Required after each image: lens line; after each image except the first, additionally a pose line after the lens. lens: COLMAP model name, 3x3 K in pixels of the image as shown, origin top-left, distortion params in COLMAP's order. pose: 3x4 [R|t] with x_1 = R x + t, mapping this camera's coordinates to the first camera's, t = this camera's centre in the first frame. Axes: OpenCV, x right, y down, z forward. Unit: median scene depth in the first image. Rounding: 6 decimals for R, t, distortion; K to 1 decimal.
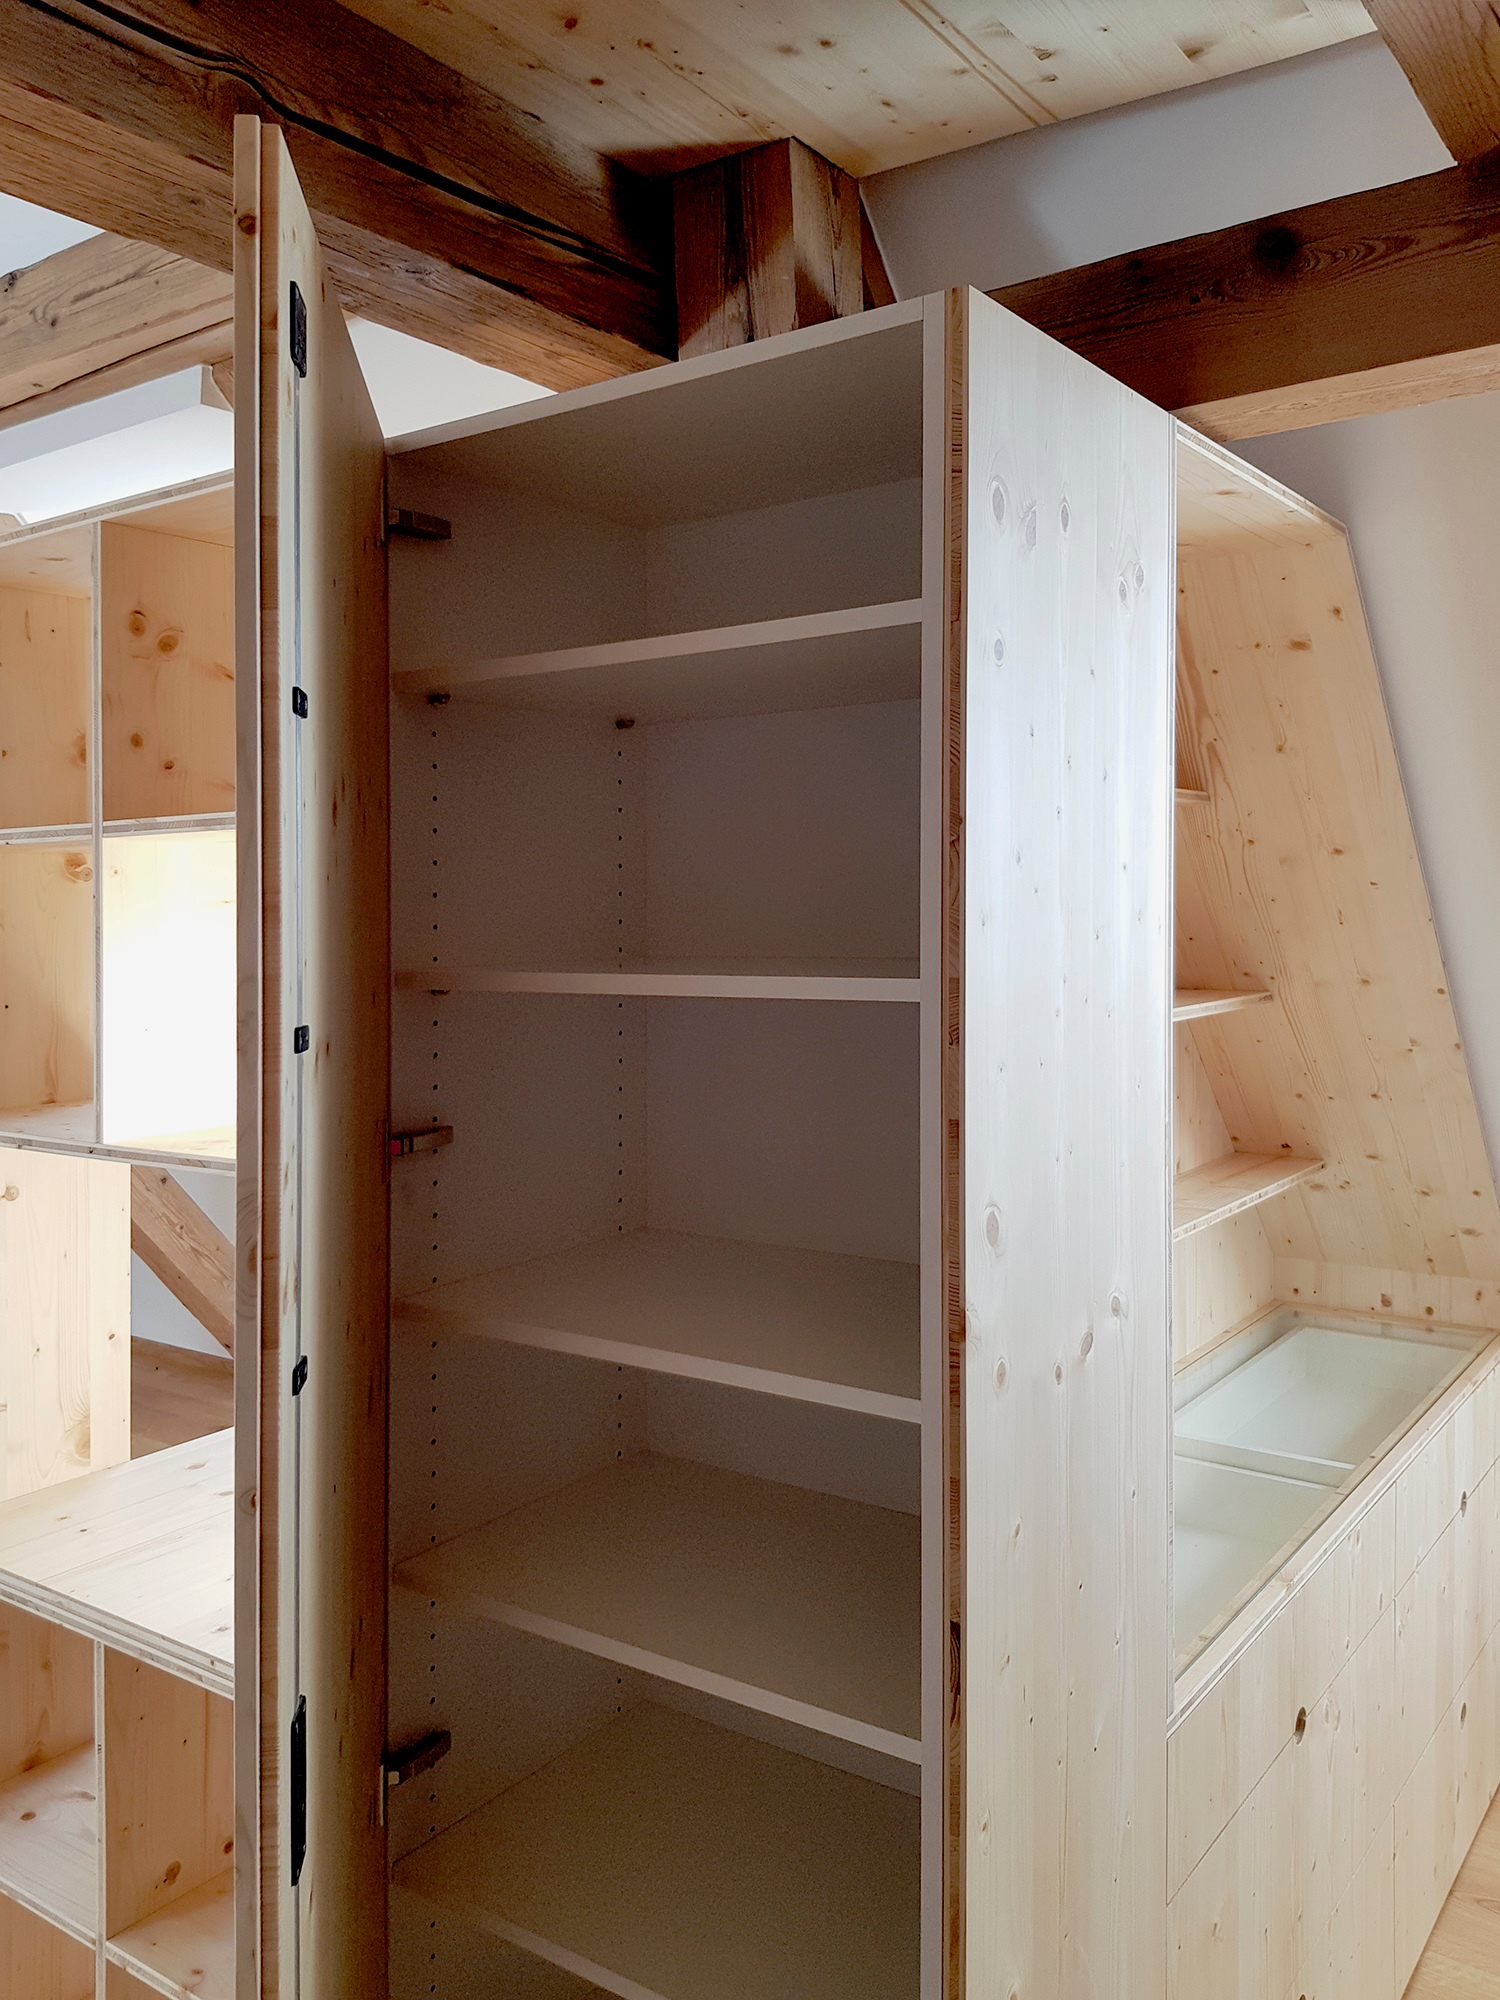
lens RADIAL K [[1615.7, 0, 711.8], [0, 1615.7, 888.2], [0, 0, 1]] dist [0.050401, -0.109667]
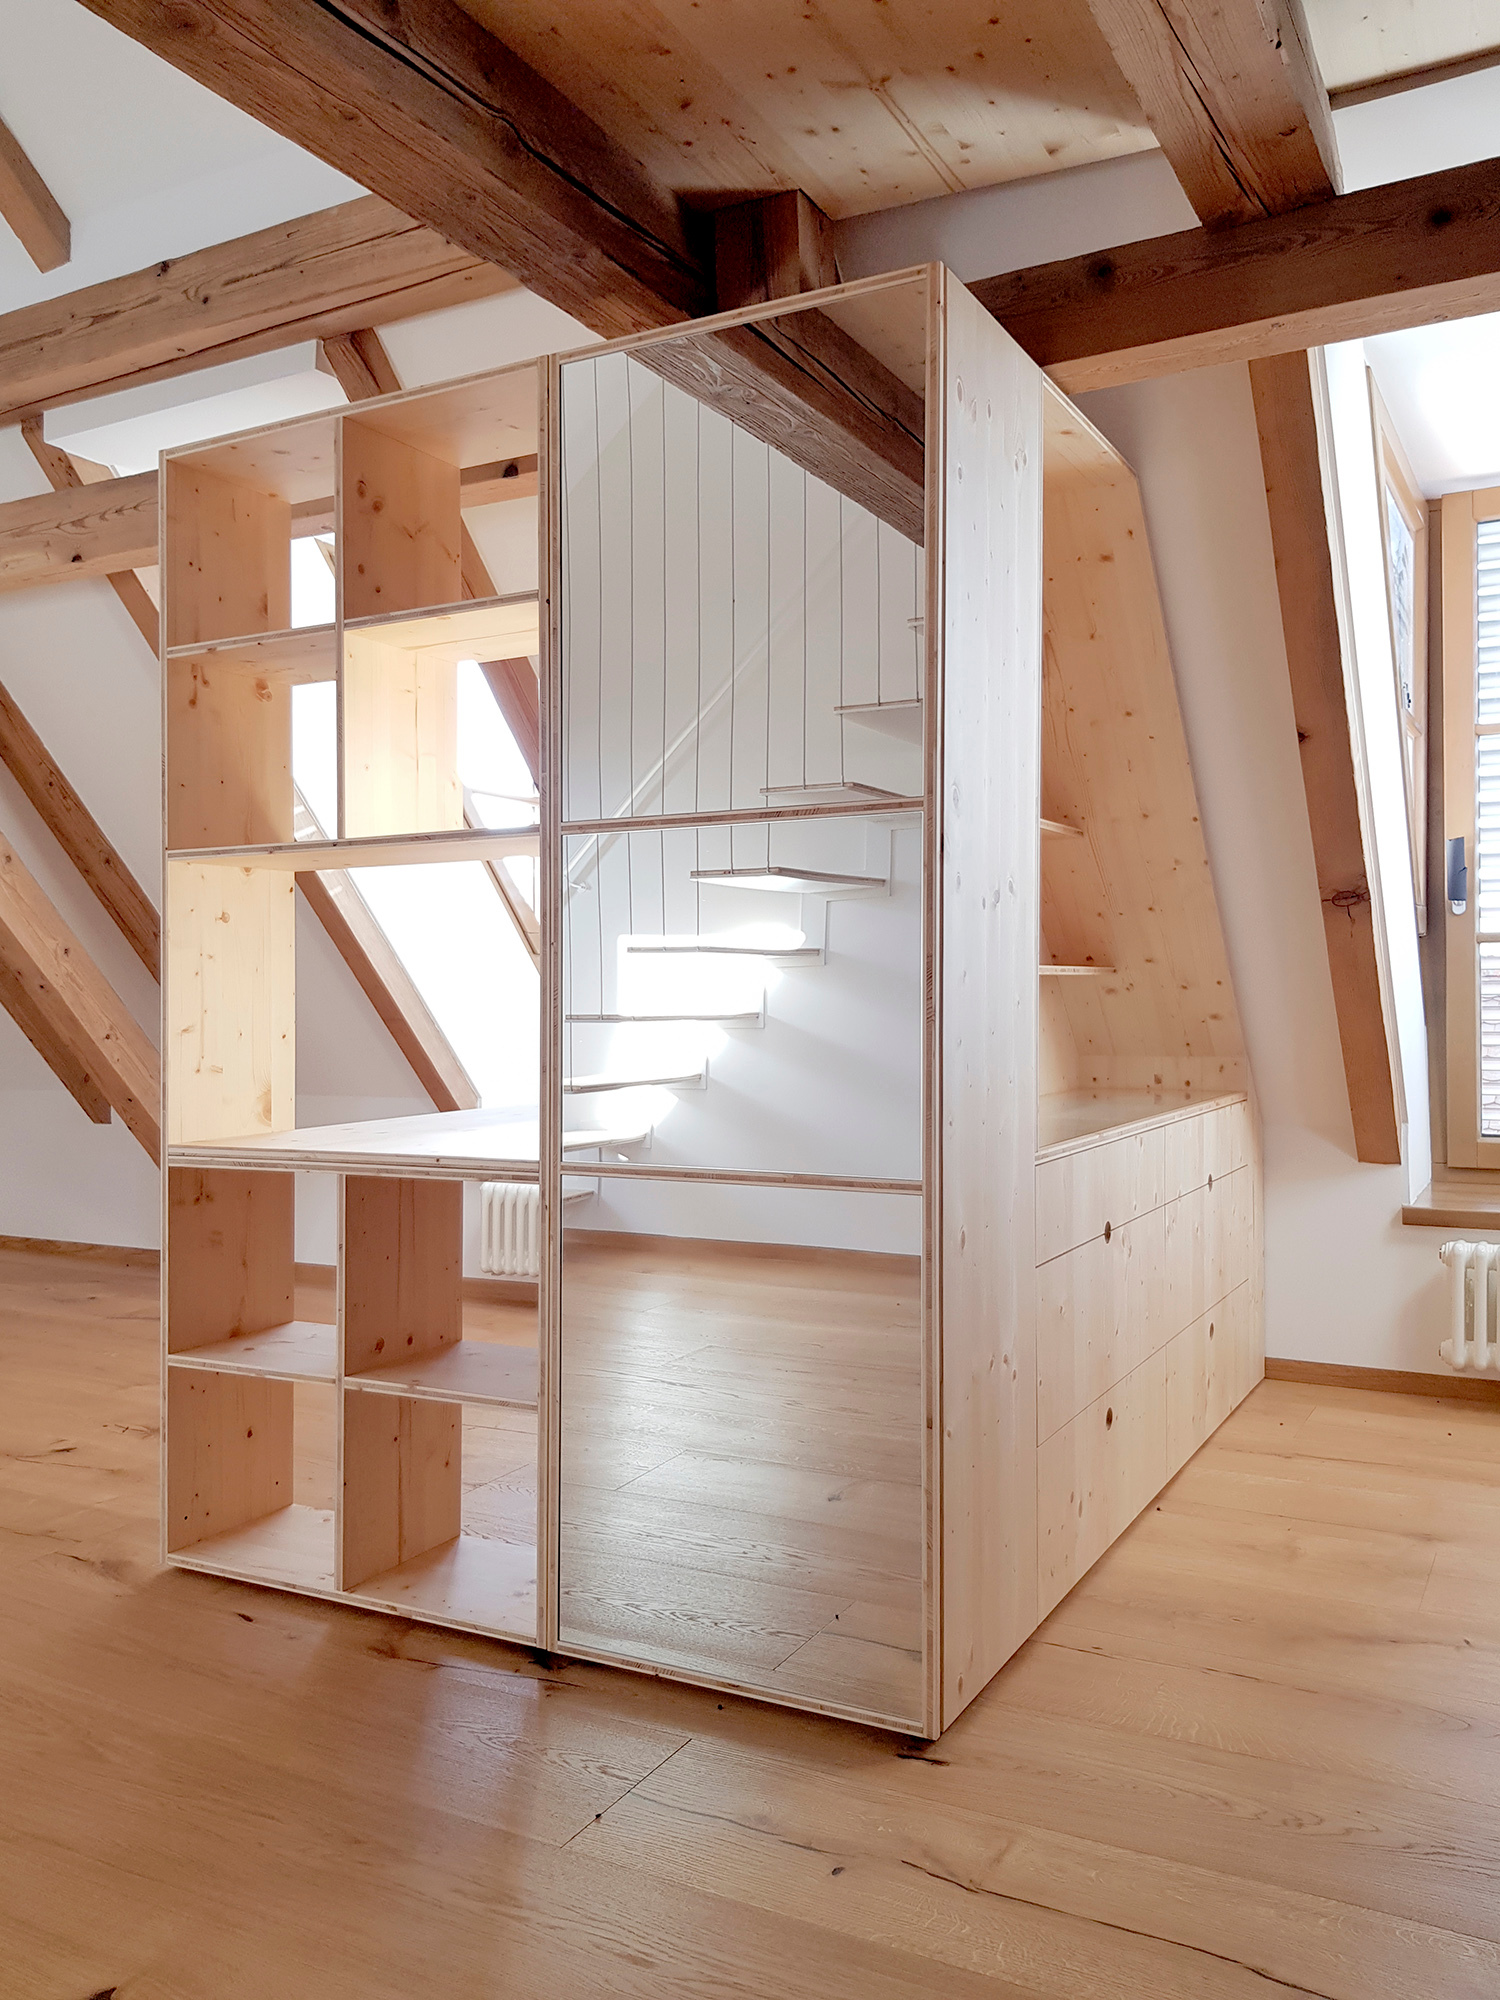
lens RADIAL K [[1585.6, 0, 750.0], [0, 1585.6, 1000.0], [0, 0, 1]] dist [0.045760, -0.102917]
pose [[0.989671, -0.004700, 0.143277, -0.215147], [0.002045, 0.999824, 0.018671, 0.280305], [-0.143340, -0.018185, 0.989506, -0.507077]]
